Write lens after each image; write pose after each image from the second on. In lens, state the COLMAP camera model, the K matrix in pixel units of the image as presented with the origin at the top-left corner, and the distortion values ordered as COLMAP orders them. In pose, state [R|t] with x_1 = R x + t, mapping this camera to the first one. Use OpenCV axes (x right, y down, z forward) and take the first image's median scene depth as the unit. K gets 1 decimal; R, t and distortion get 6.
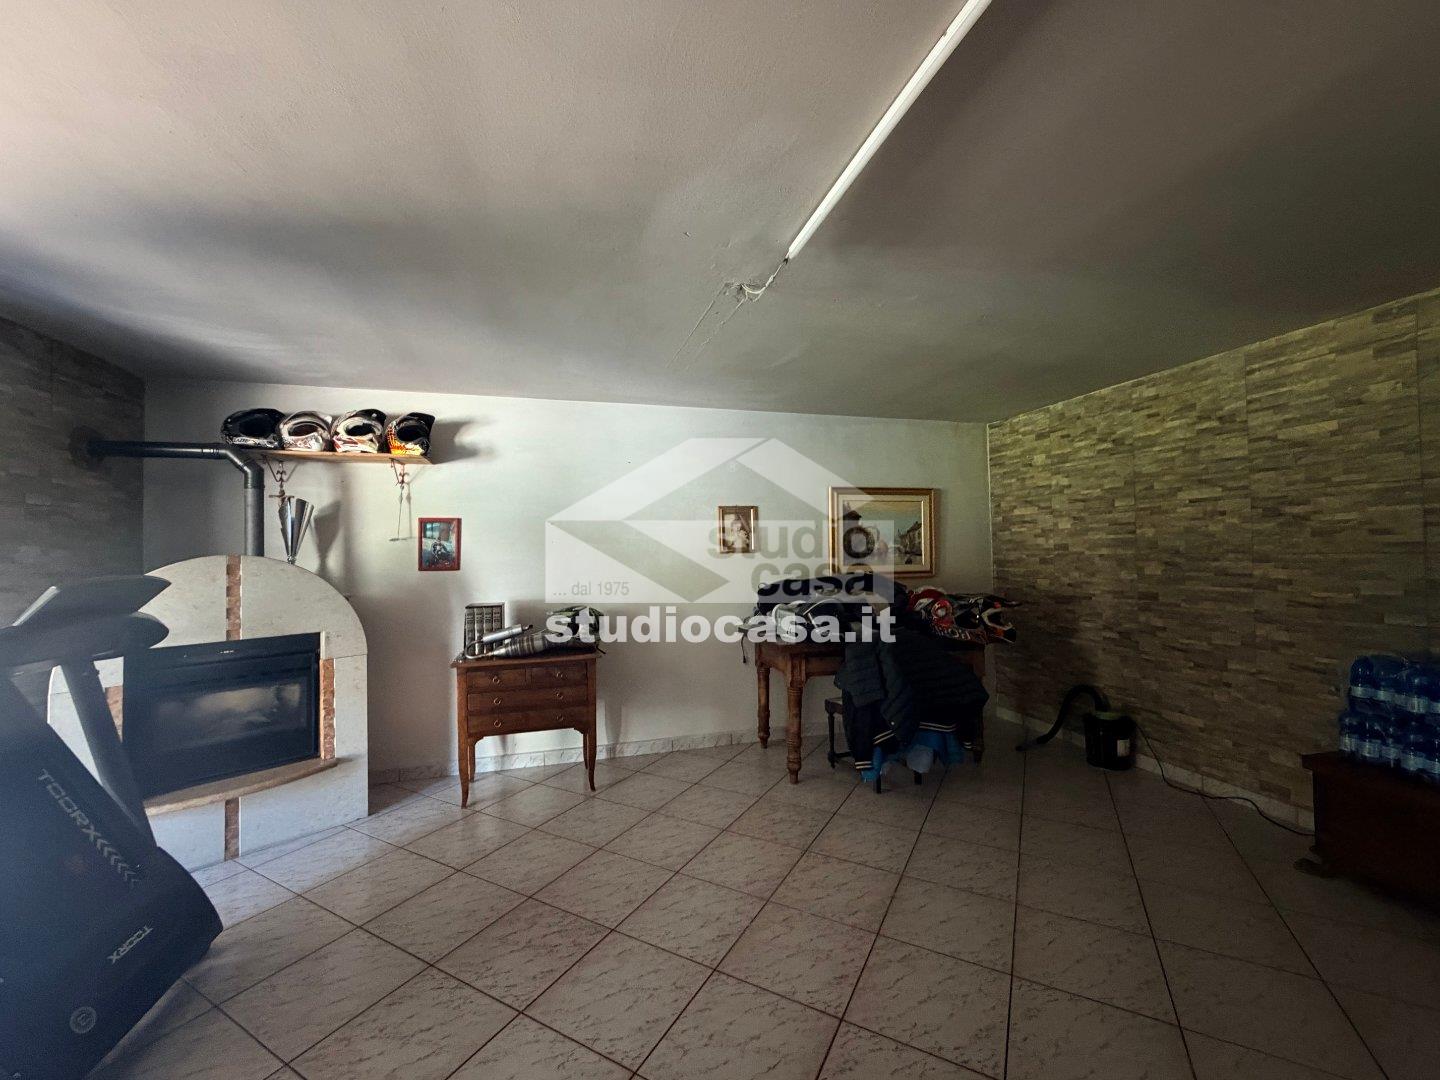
lens RADIAL K [[578.9, 0, 722.5], [0, 578.9, 541.2], [0, 0, 1]] dist [-0.012084, 0.001288]
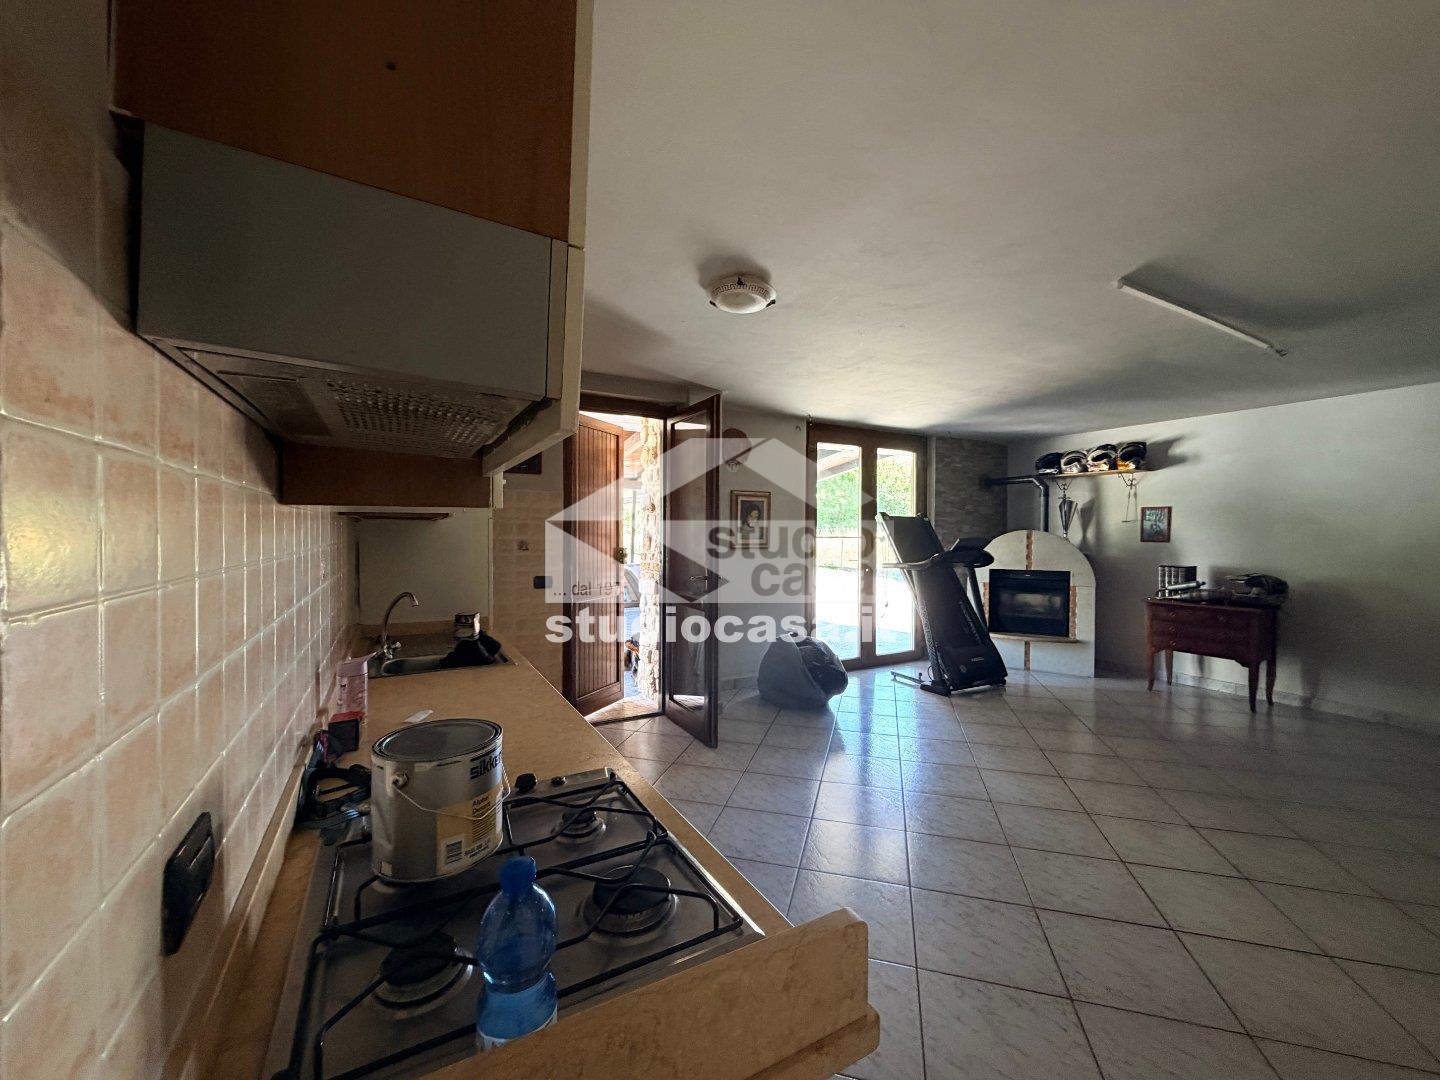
lens RADIAL K [[578.9, 0, 722.4], [0, 578.9, 533.4], [0, 0, 1]] dist [-0.012084, 0.001288]
pose [[0.219640, 0.018149, -0.975412, 0.796078], [0.012705, 0.999689, 0.021462, -0.019492], [0.975498, -0.017107, 0.219341, -0.469282]]
